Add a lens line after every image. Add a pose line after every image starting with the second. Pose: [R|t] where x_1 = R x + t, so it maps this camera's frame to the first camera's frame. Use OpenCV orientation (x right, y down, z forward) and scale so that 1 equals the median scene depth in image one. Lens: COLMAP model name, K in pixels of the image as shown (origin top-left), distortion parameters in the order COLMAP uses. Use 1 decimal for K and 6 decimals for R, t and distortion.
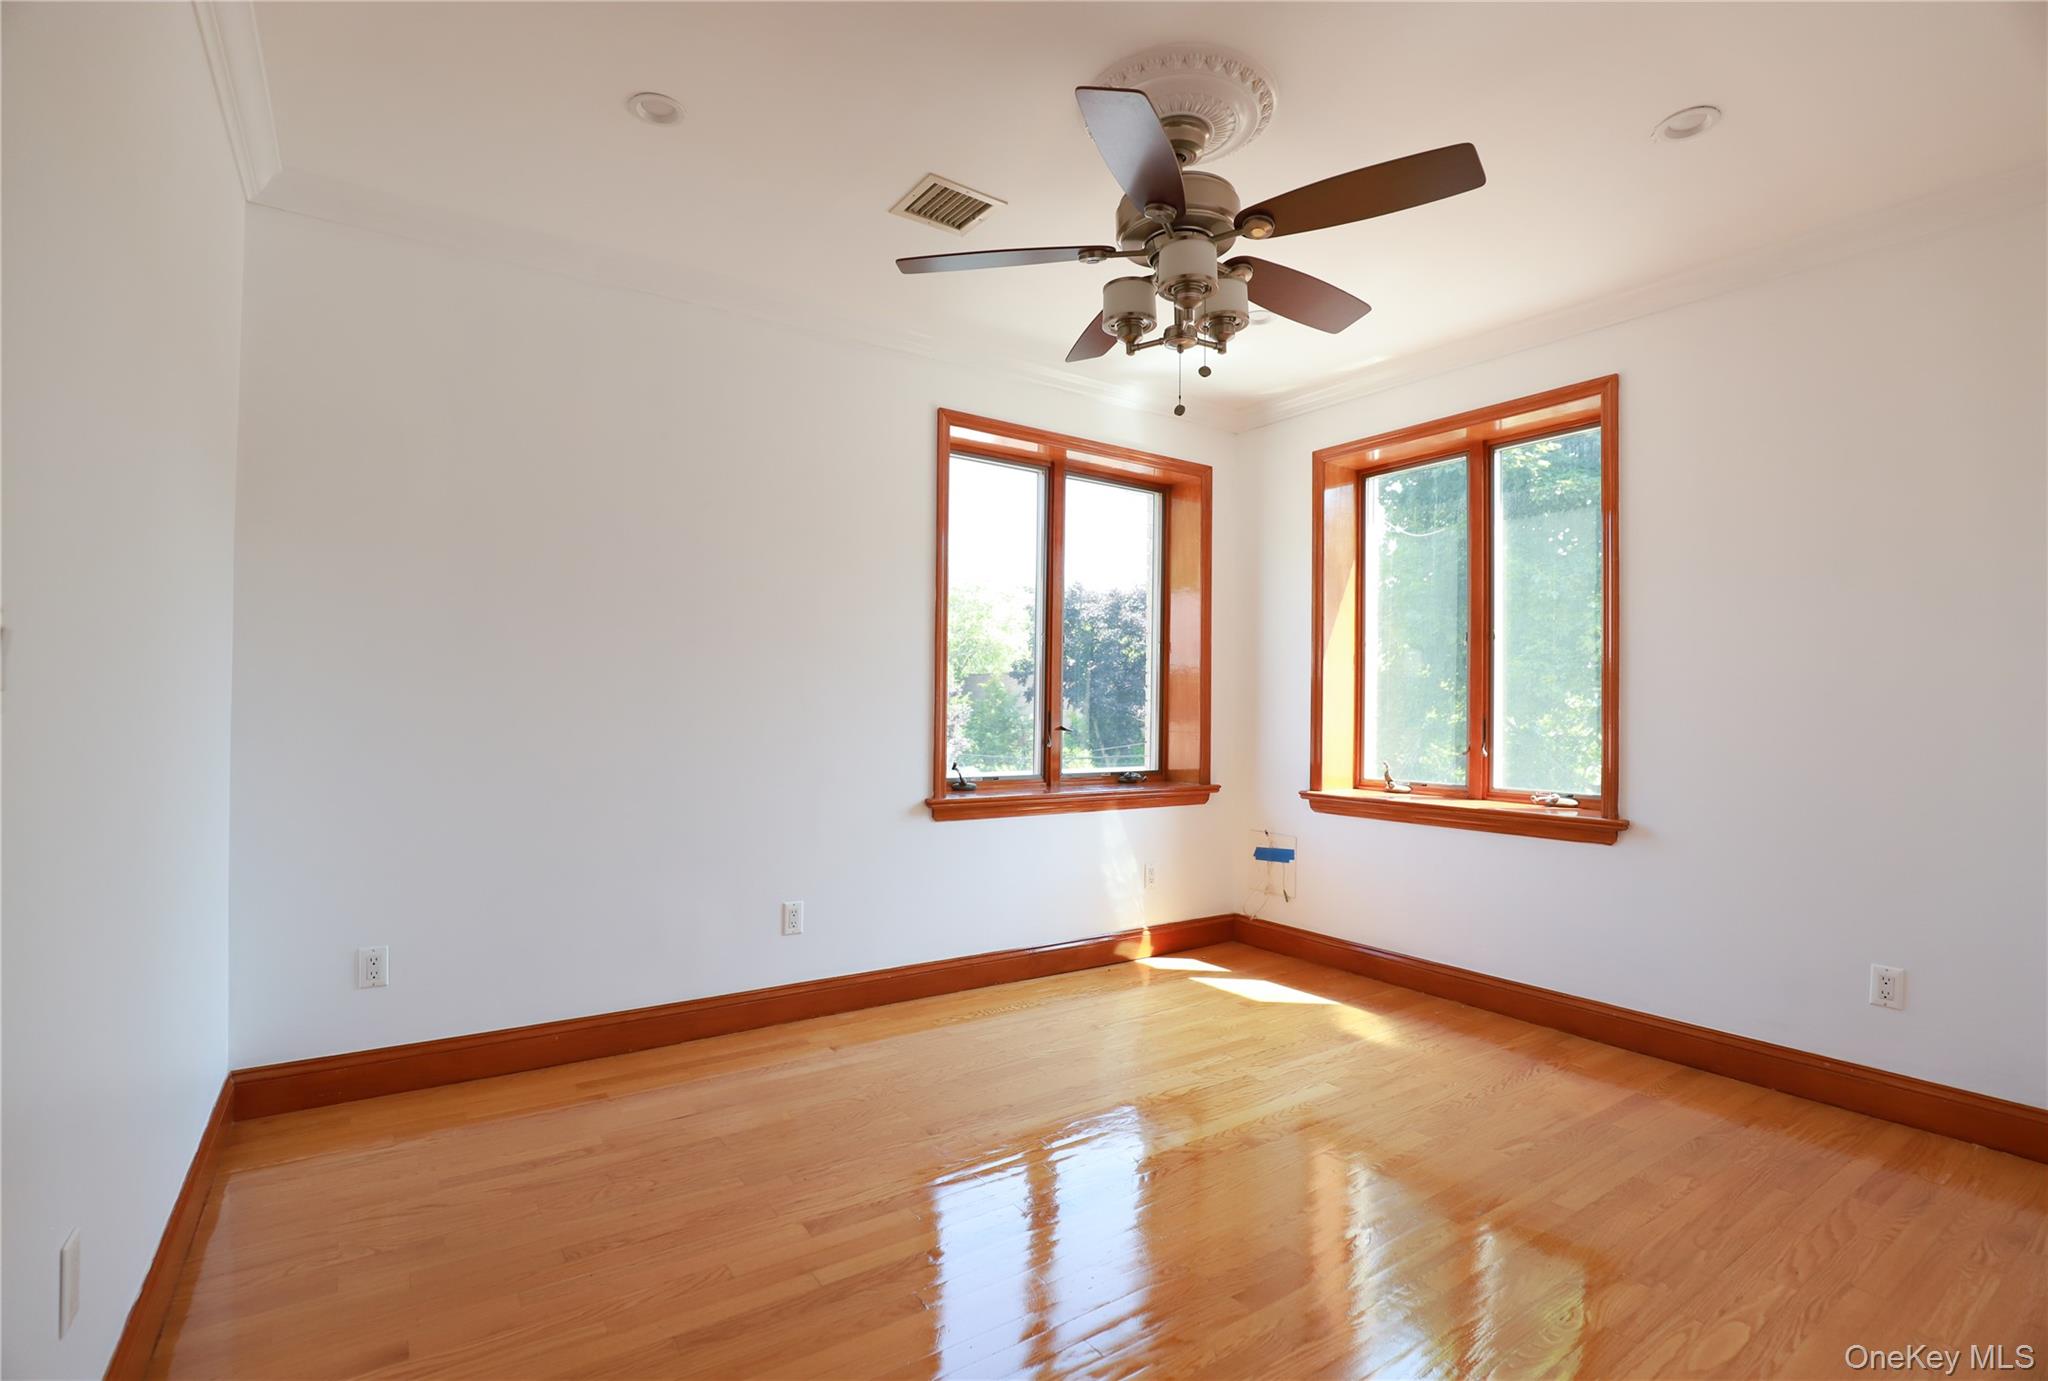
lens RADIAL K [[973.5, 0, 1055.9], [0, 973.5, 699.1], [0, 0, 1]] dist [-0.029132, 0.002098]
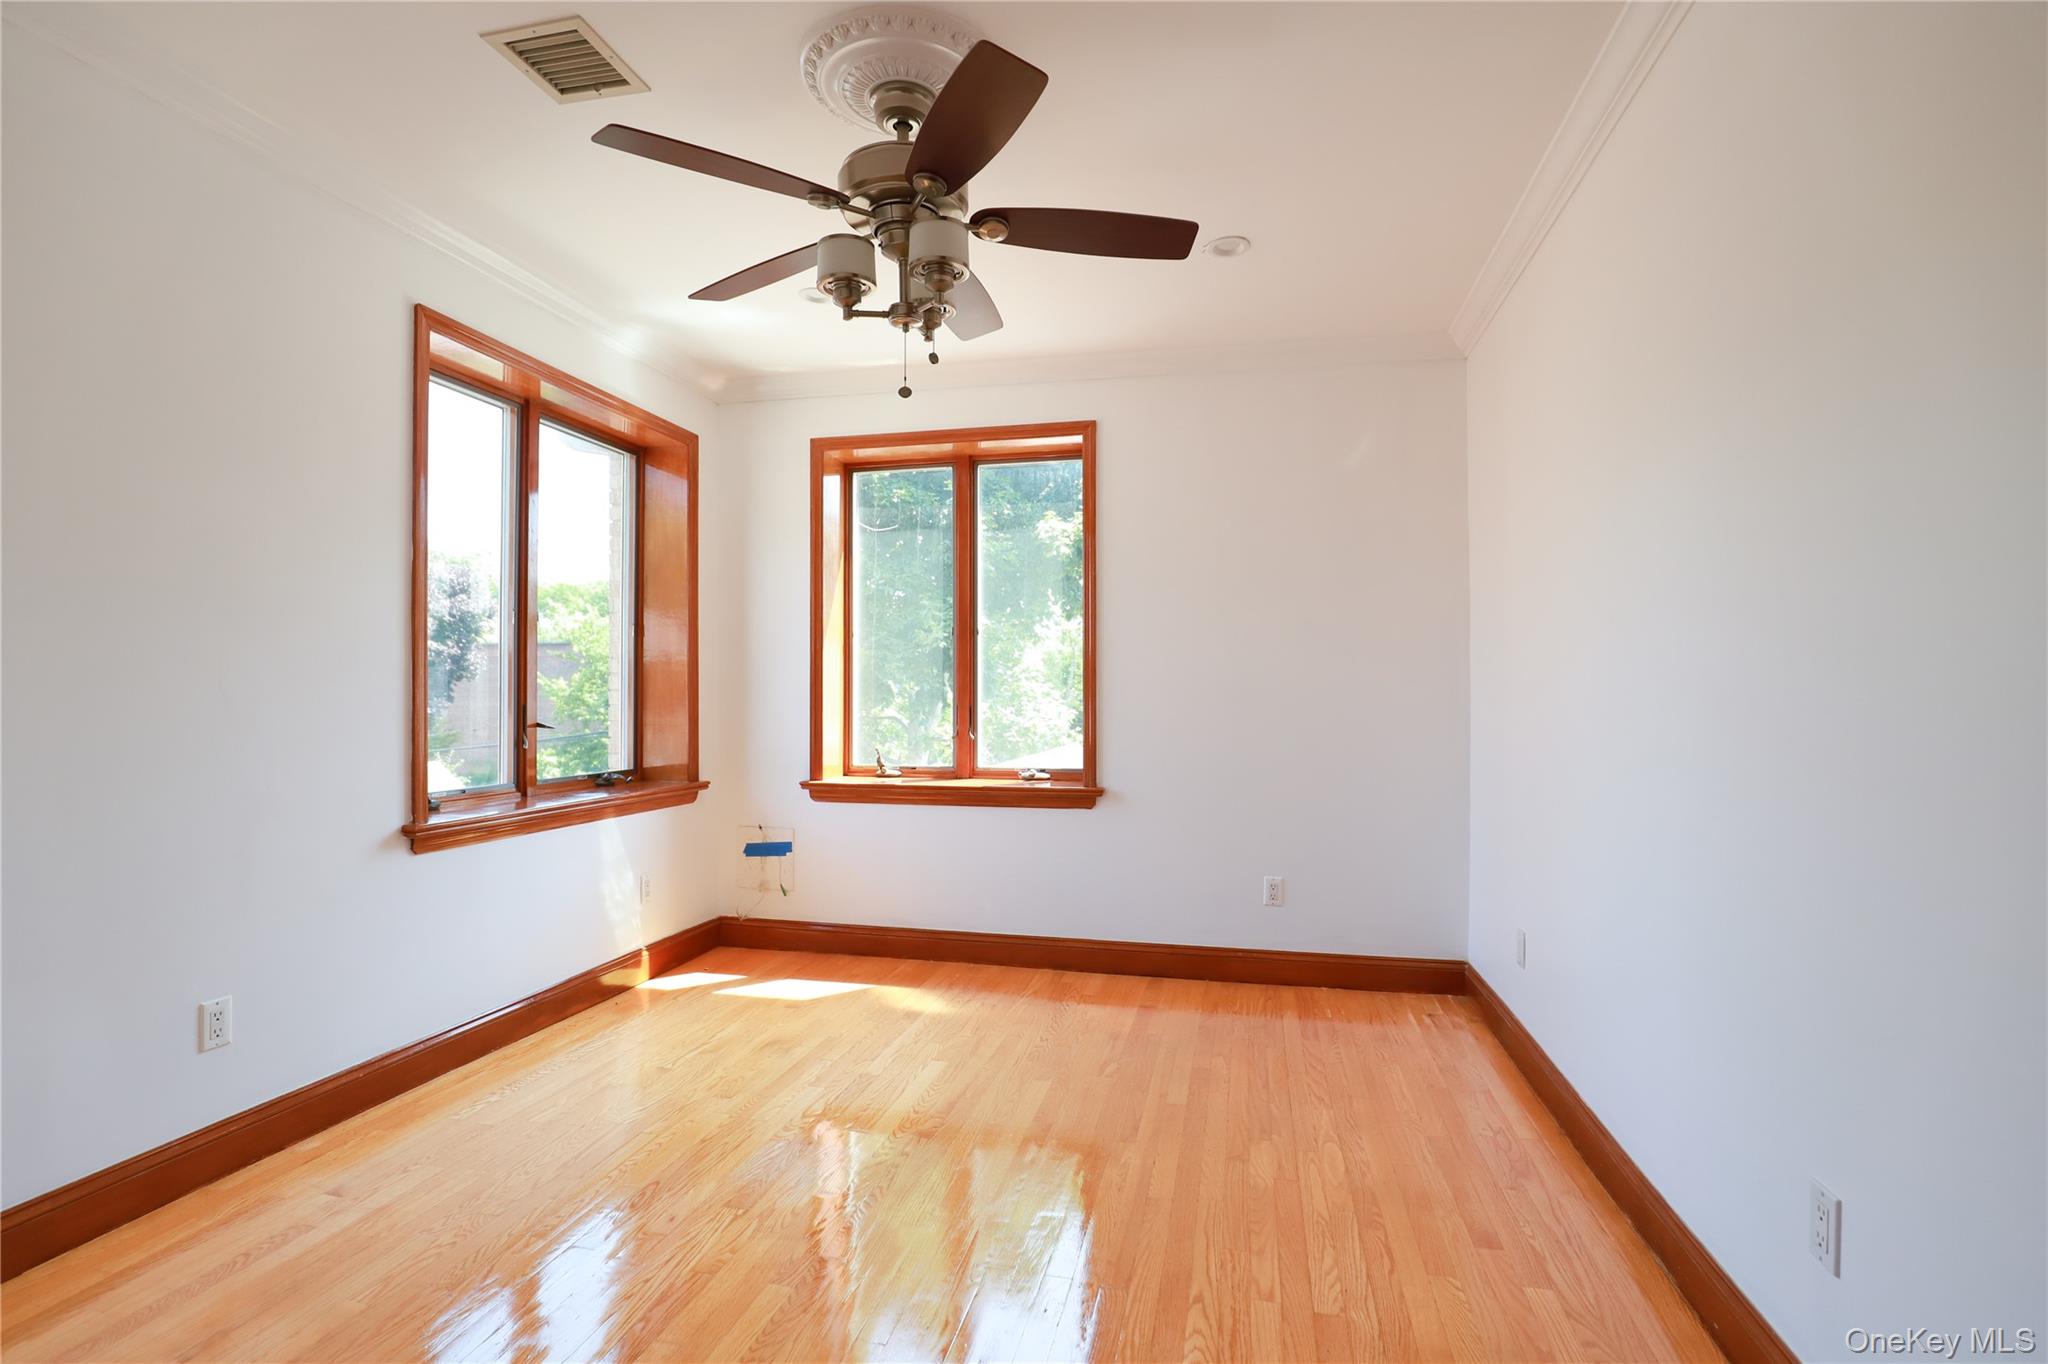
lens RADIAL K [[971.1, 0, 1026.4], [0, 971.1, 694.9], [0, 0, 1]] dist [-0.030045, 0.000794]
pose [[0.738002, -0.009703, 0.674729, -0.263271], [-0.000003, 0.999897, 0.014382, -0.008210], [-0.674799, -0.010616, 0.737925, 0.130191]]
